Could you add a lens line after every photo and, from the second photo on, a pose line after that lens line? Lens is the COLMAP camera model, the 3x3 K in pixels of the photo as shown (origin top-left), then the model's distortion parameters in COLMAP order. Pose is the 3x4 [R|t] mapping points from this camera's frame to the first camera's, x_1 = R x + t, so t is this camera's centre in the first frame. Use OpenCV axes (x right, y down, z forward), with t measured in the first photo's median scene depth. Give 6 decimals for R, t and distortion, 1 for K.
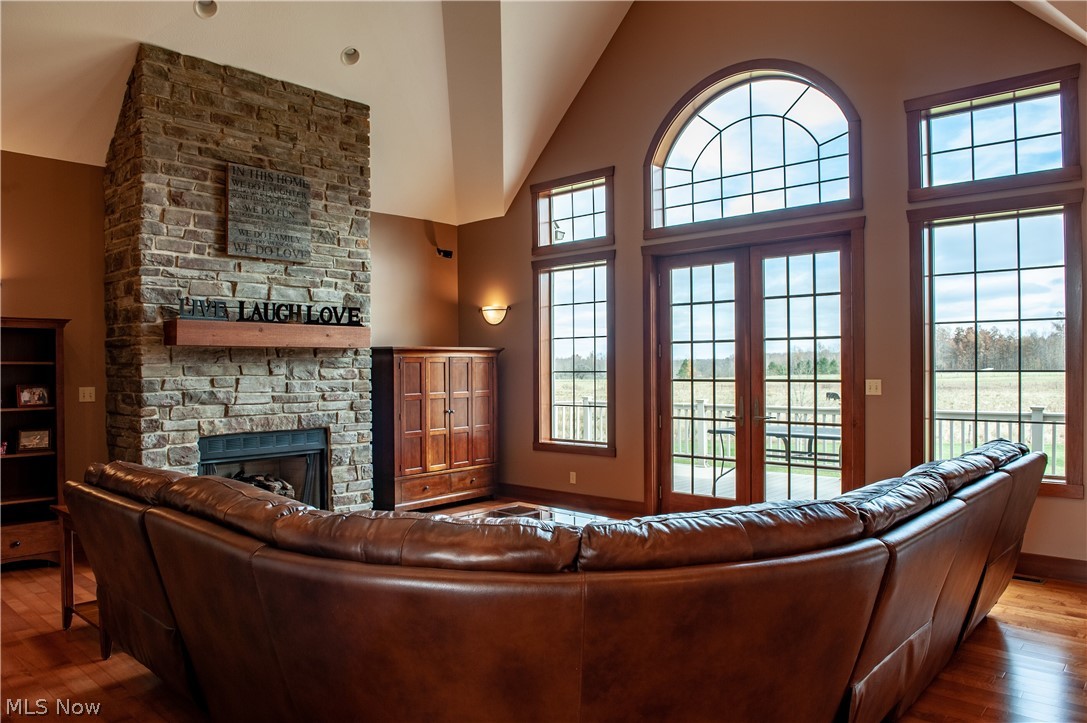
lens RADIAL K [[744.9, 0, 543.0], [0, 744.9, 383.1], [0, 0, 1]] dist [-0.061632, -0.000677]
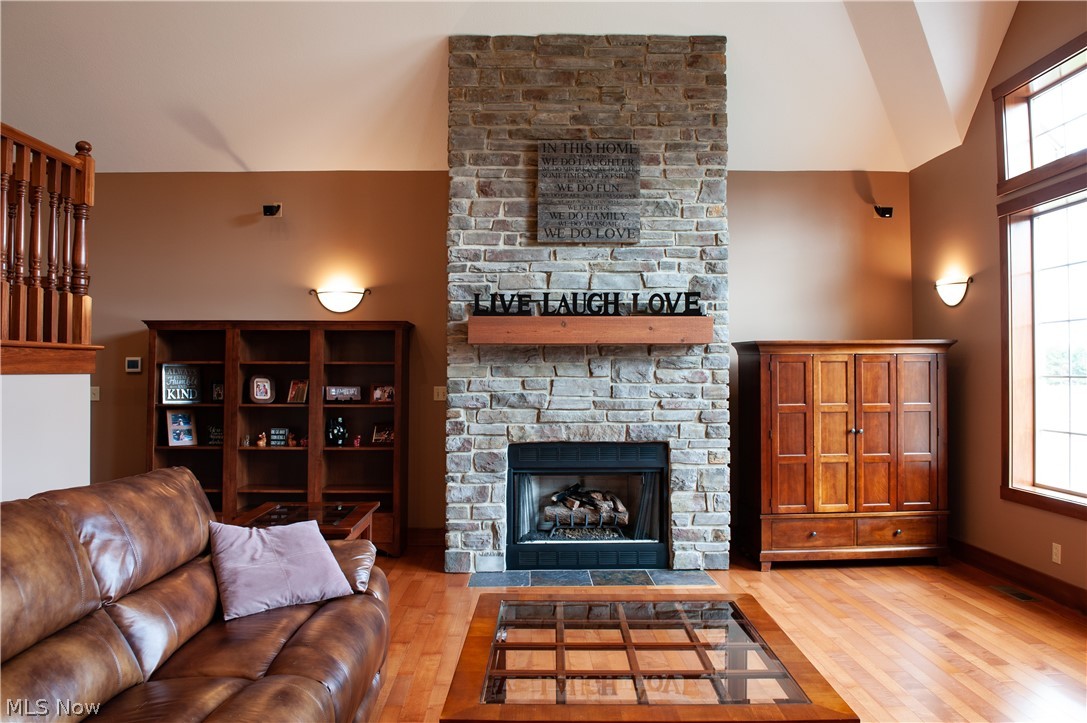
lens RADIAL K [[748.5, 0, 543.5], [0, 748.5, 361.5], [0, 0, 1]] dist [-0.054333, -0.001957]
pose [[0.681388, -0.003916, -0.731912, 0.227249], [-0.017830, 0.999600, -0.021947, -0.008338], [0.731705, 0.028004, 0.681046, 0.359287]]
